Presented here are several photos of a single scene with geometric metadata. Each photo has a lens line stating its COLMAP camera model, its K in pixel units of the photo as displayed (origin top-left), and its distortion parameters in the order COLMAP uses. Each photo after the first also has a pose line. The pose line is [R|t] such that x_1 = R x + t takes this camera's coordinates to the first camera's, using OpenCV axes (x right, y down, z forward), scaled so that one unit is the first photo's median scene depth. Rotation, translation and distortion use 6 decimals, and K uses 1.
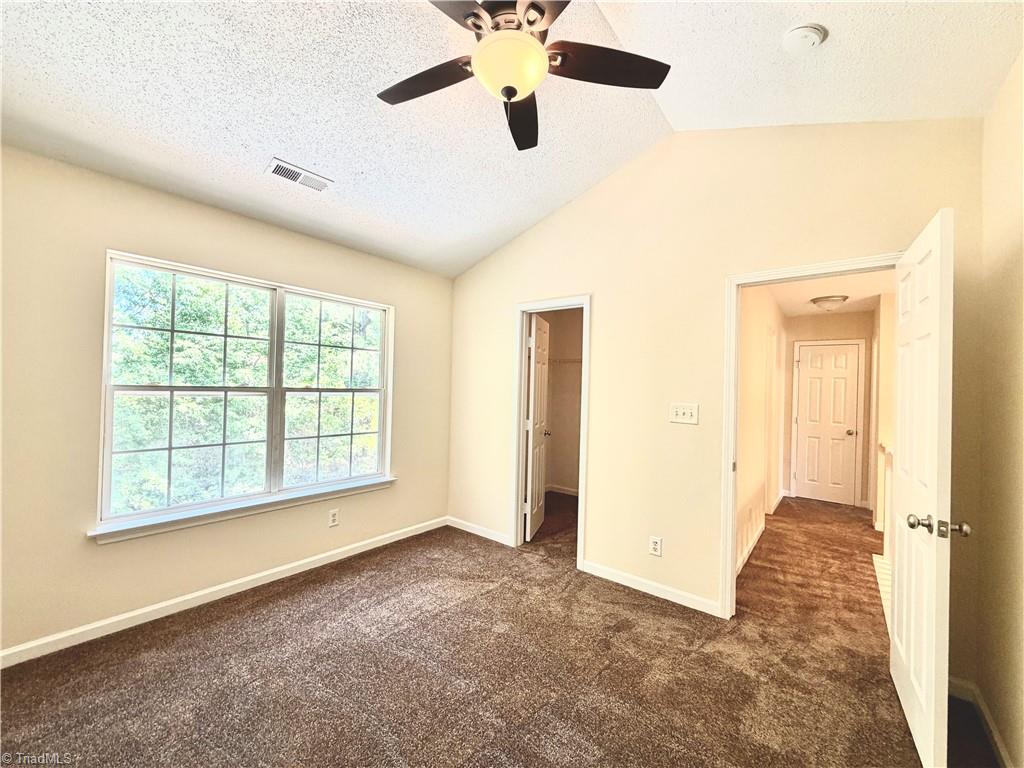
lens RADIAL K [[409.5, 0, 509.8], [0, 409.5, 384.3], [0, 0, 1]] dist [-0.000431, 0.000070]
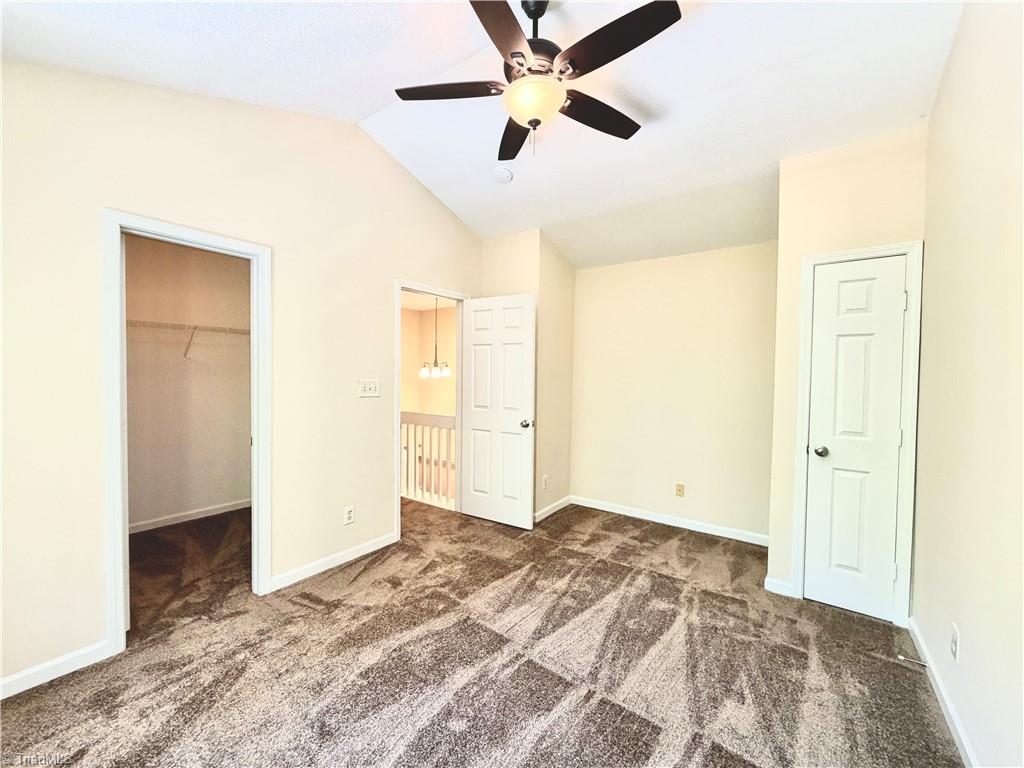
lens RADIAL K [[409.5, 0, 509.8], [0, 409.5, 384.3], [0, 0, 1]] dist [-0.000431, 0.000070]
pose [[-0.059265, -0.050028, 0.996988, -0.725274], [-0.022551, 0.998556, 0.048766, -0.005702], [-0.997987, -0.019593, -0.060308, 0.666342]]
